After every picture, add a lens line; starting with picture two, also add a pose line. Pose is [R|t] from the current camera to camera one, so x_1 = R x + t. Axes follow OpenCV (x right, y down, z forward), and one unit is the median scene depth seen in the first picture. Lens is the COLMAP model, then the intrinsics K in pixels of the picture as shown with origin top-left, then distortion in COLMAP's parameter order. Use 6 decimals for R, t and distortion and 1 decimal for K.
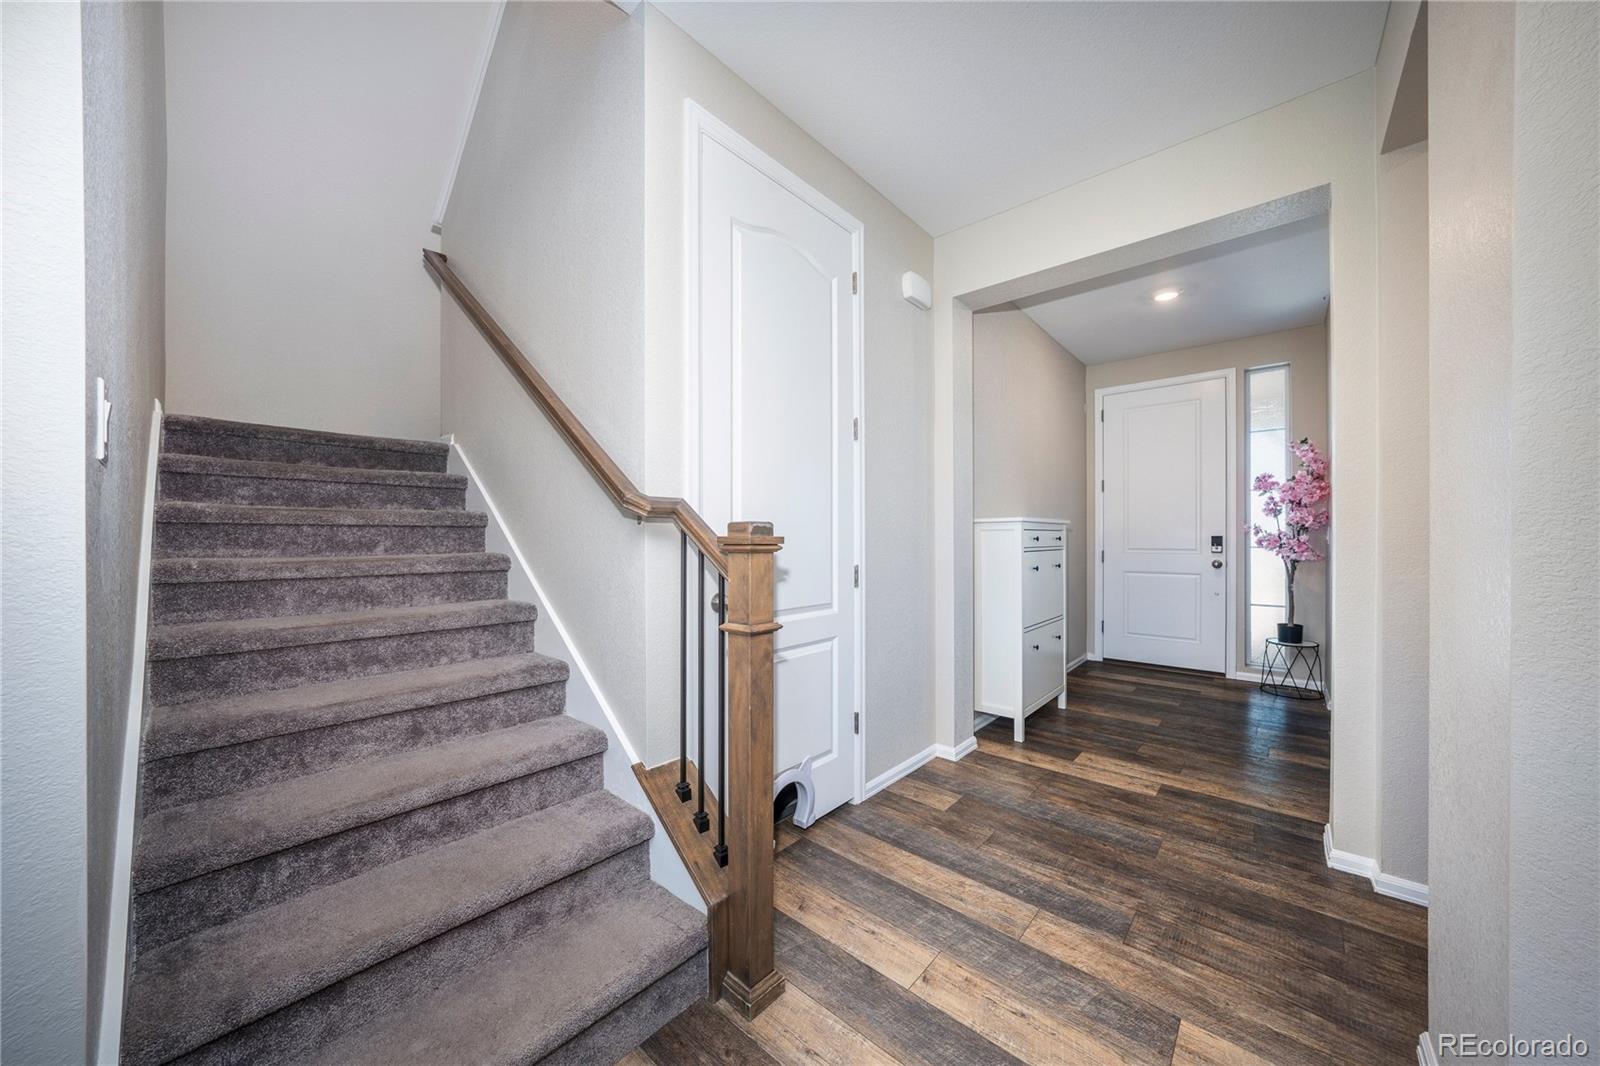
lens RADIAL K [[549.7, 0, 825.9], [0, 549.7, 542.9], [0, 0, 1]] dist [-0.005171, 0.000668]
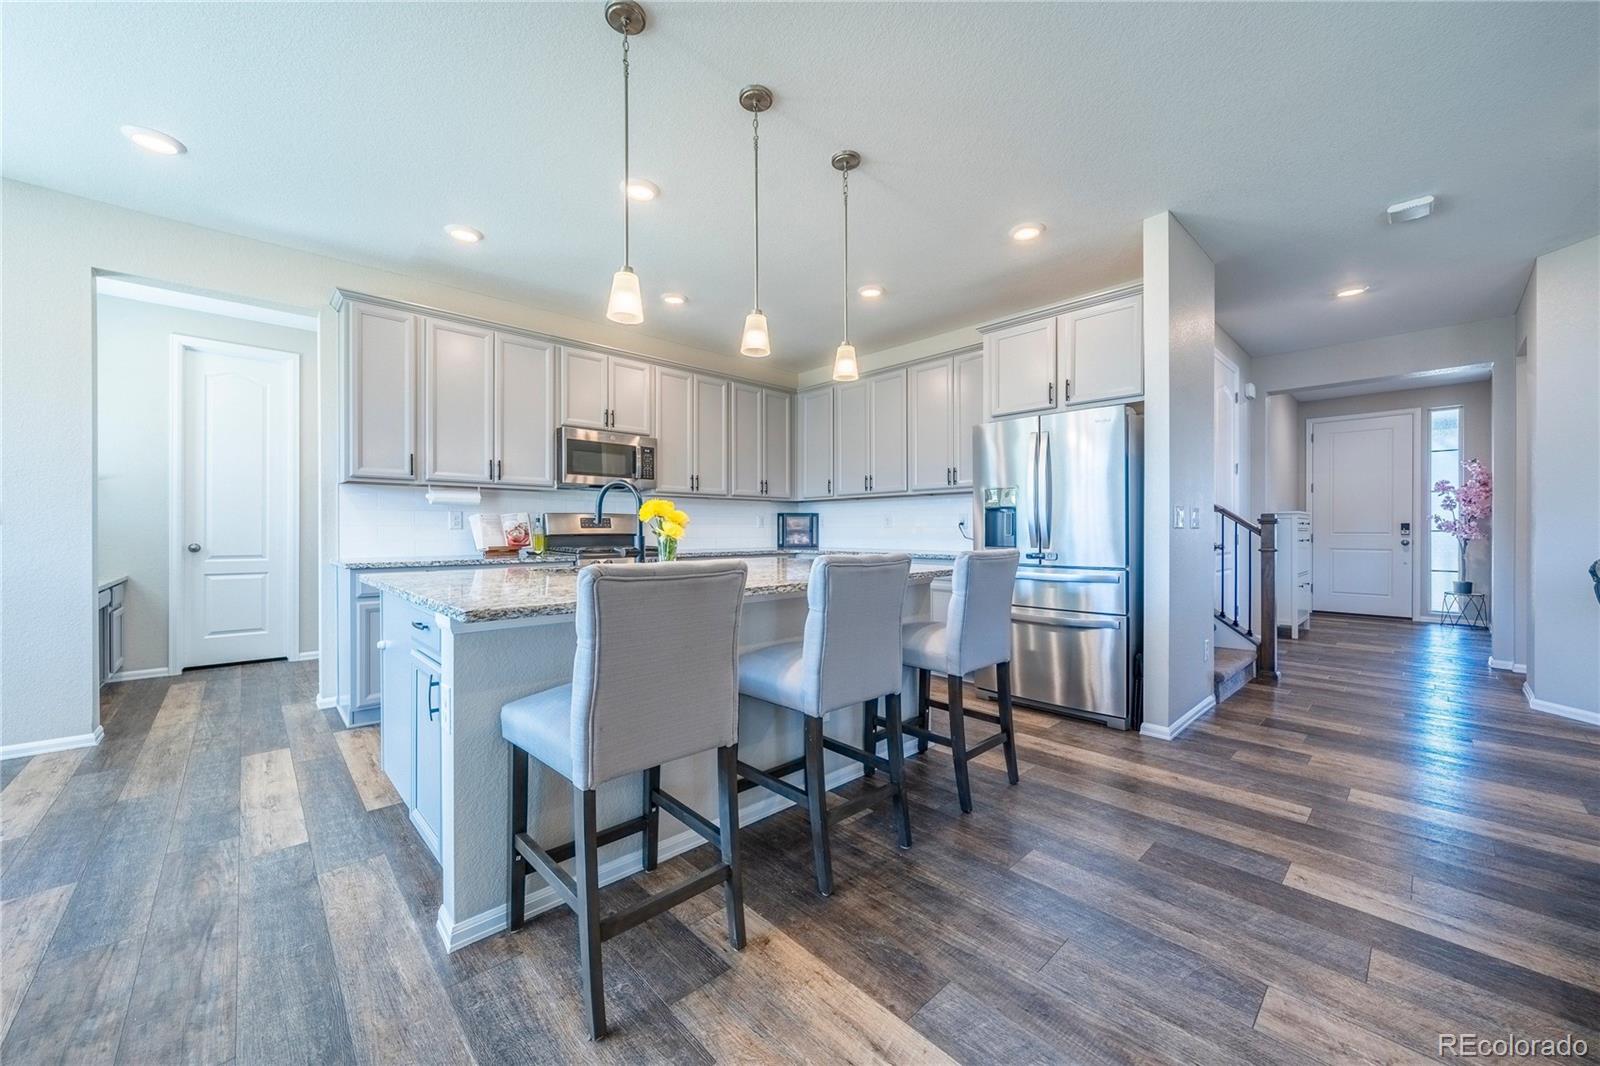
lens RADIAL K [[593.3, 0, 805.5], [0, 593.3, 540.4], [0, 0, 1]] dist [-0.007261, 0.000854]
pose [[0.991595, -0.000667, -0.129381, -0.693878], [0.000880, 0.999998, 0.001587, 0.030005], [0.129380, -0.001688, 0.991594, -0.792044]]
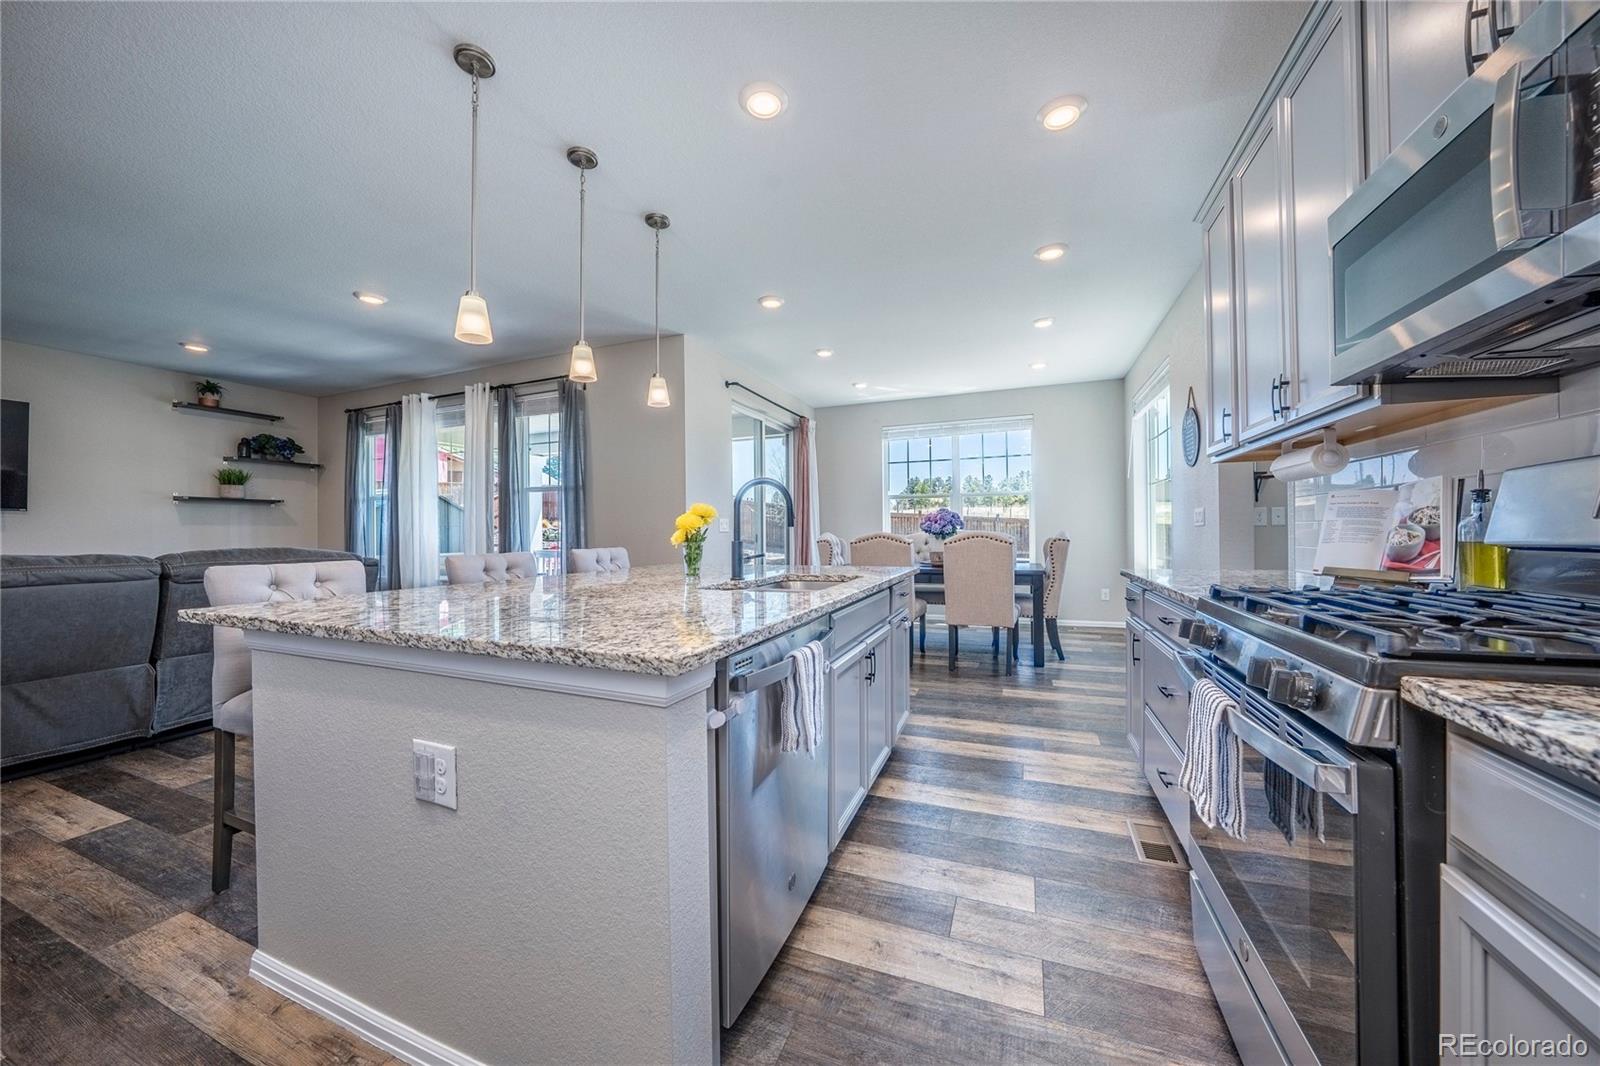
lens RADIAL K [[549.7, 0, 809.9], [0, 549.7, 537.3], [0, 0, 1]] dist [-0.005171, 0.000668]
pose [[-0.949811, 0.011405, -0.312615, -0.863178], [0.004467, 0.999728, 0.022902, 0.009346], [0.312791, 0.020356, -0.949604, 0.389787]]
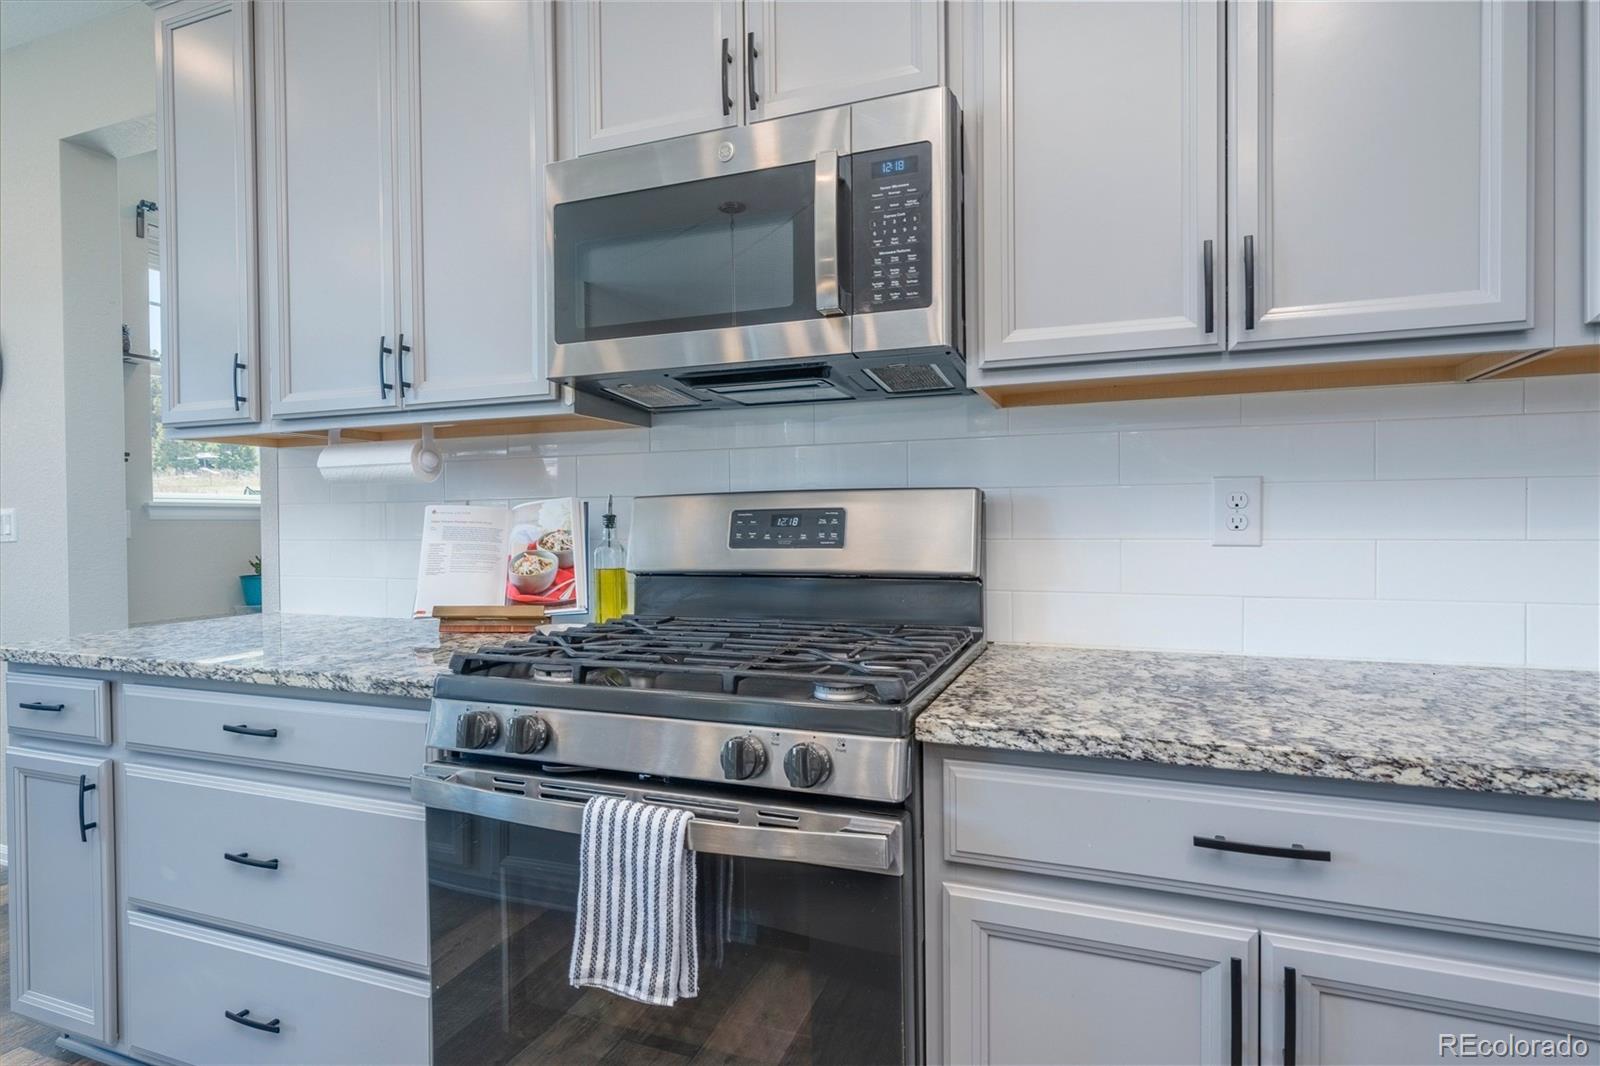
lens RADIAL K [[851.9, 0, 800.2], [0, 851.9, 530.2], [0, 0, 1]] dist [0.004995, -0.003874]
pose [[0.303524, 0.009445, -0.952777, -0.843533], [-0.005277, 0.999952, 0.008232, -0.004736], [0.952809, 0.002529, 0.303559, 0.173734]]
